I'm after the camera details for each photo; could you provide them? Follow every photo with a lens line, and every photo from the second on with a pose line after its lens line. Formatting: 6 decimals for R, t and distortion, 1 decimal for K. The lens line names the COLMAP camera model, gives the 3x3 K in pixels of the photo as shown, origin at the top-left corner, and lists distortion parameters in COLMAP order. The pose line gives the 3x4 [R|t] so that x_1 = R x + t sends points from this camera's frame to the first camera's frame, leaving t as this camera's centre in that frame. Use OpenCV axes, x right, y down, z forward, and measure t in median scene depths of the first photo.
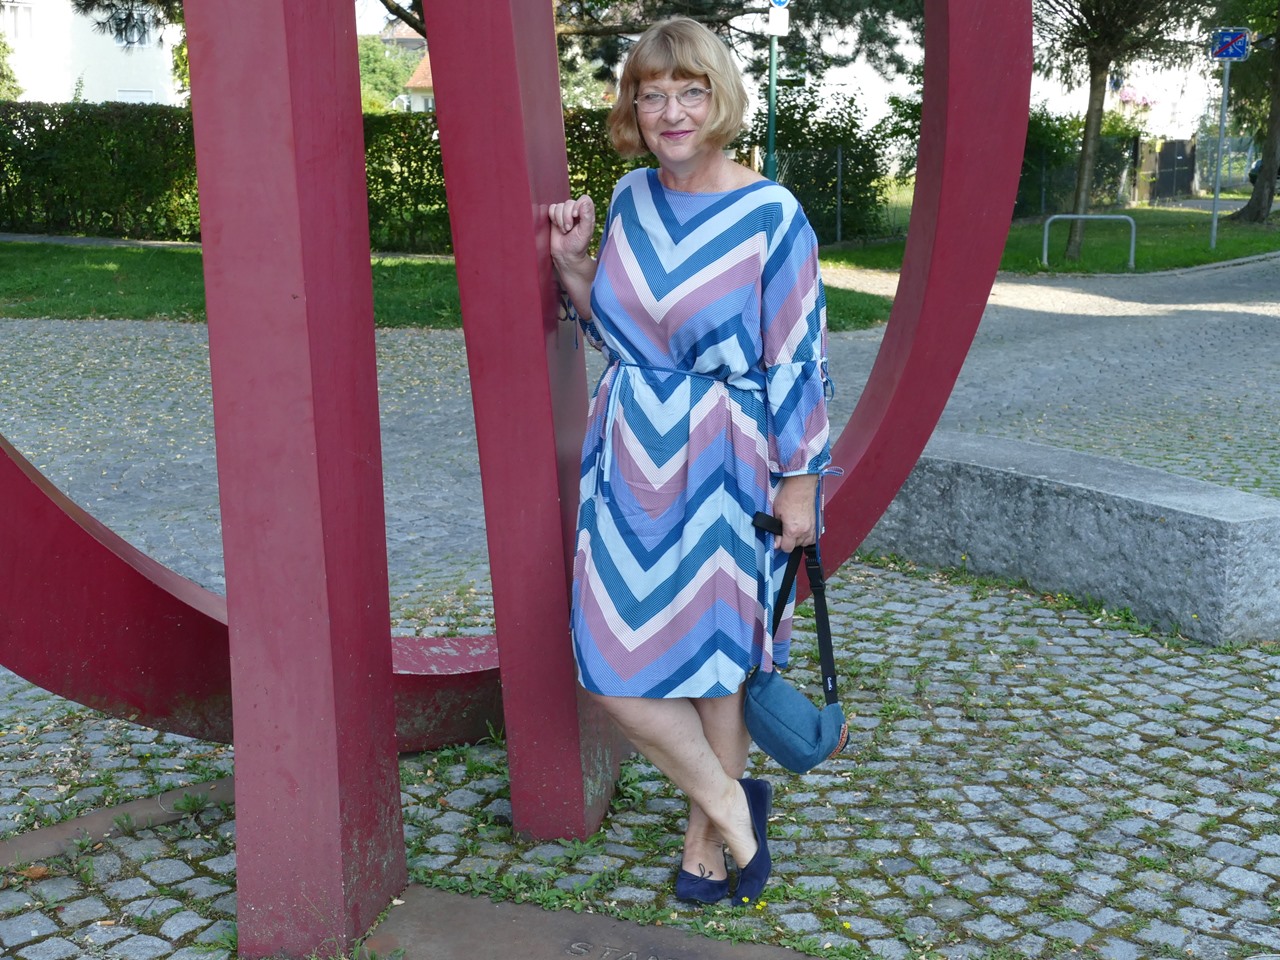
lens RADIAL K [[1783.0, 0, 643.0], [0, 1783.0, 481.7], [0, 0, 1]] dist [-0.020035, 0.000000]
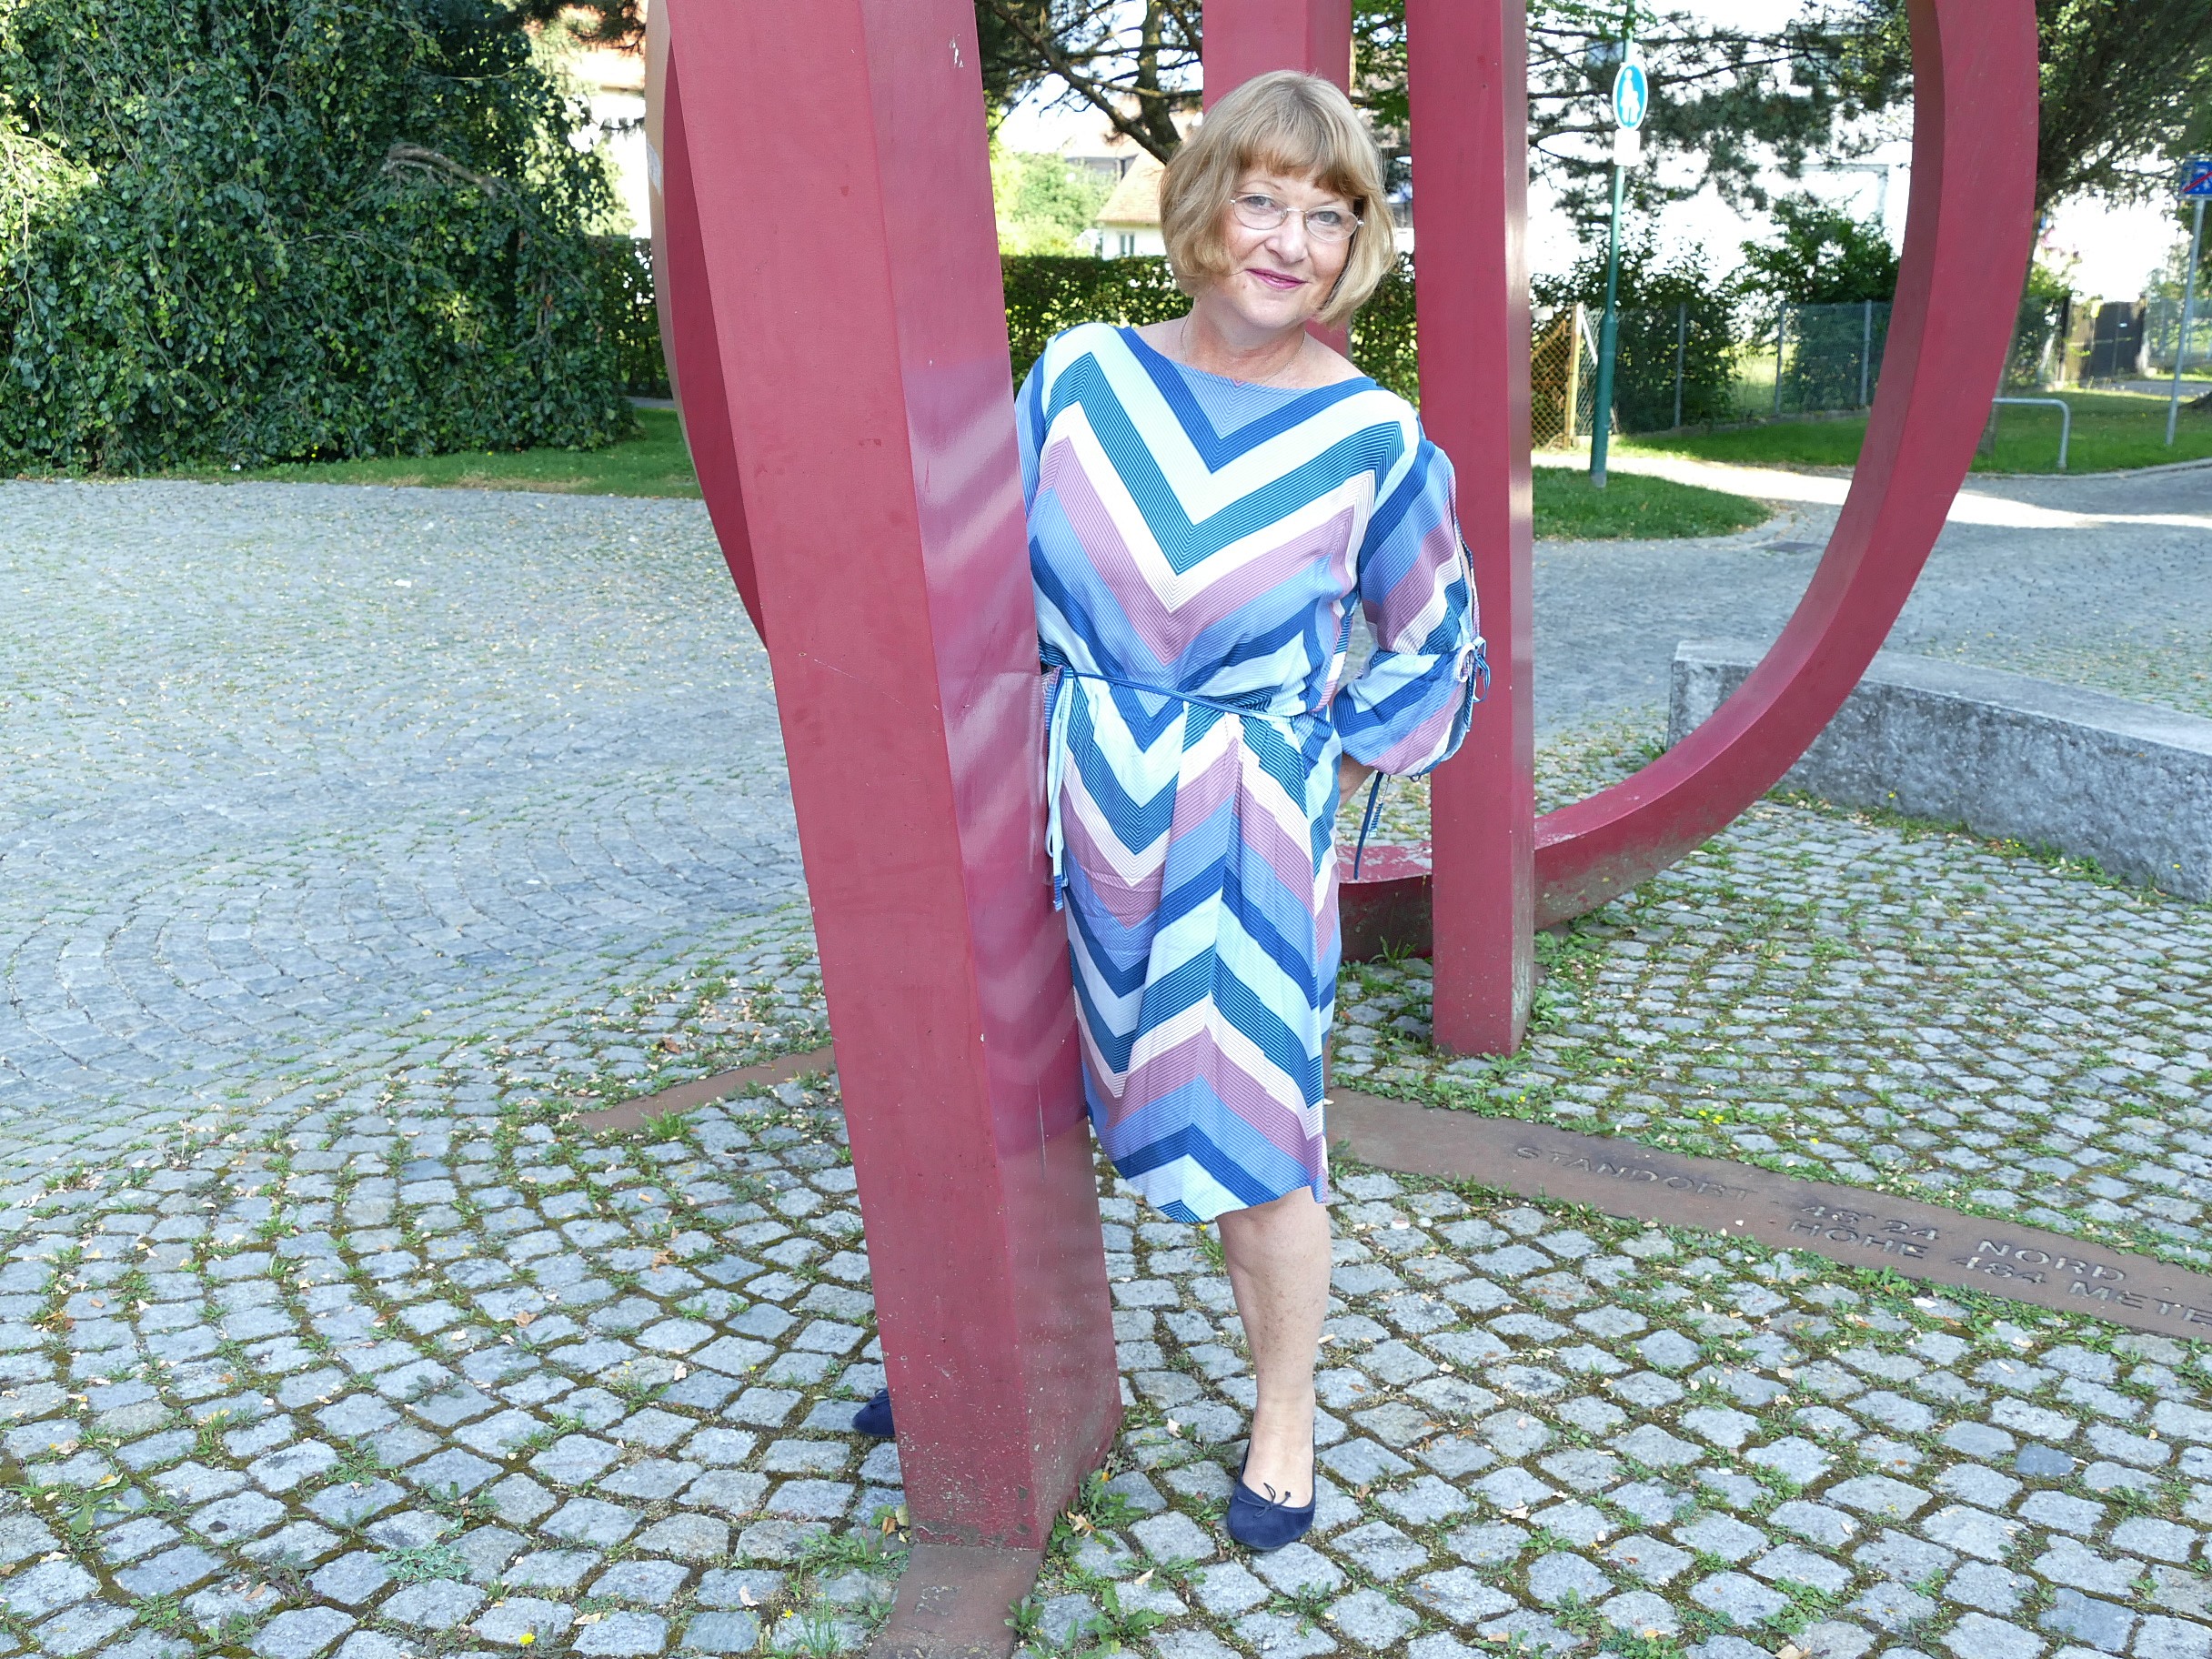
lens RADIAL K [[2293.9, 0, 1100.0], [0, 2293.9, 825.0], [0, 0, 1]] dist [-0.024820, 0.000000]
pose [[0.992768, 0.037158, -0.114151, -0.078034], [-0.032508, 0.998575, 0.042328, 0.024452], [0.115561, -0.038312, 0.992561, -0.148698]]
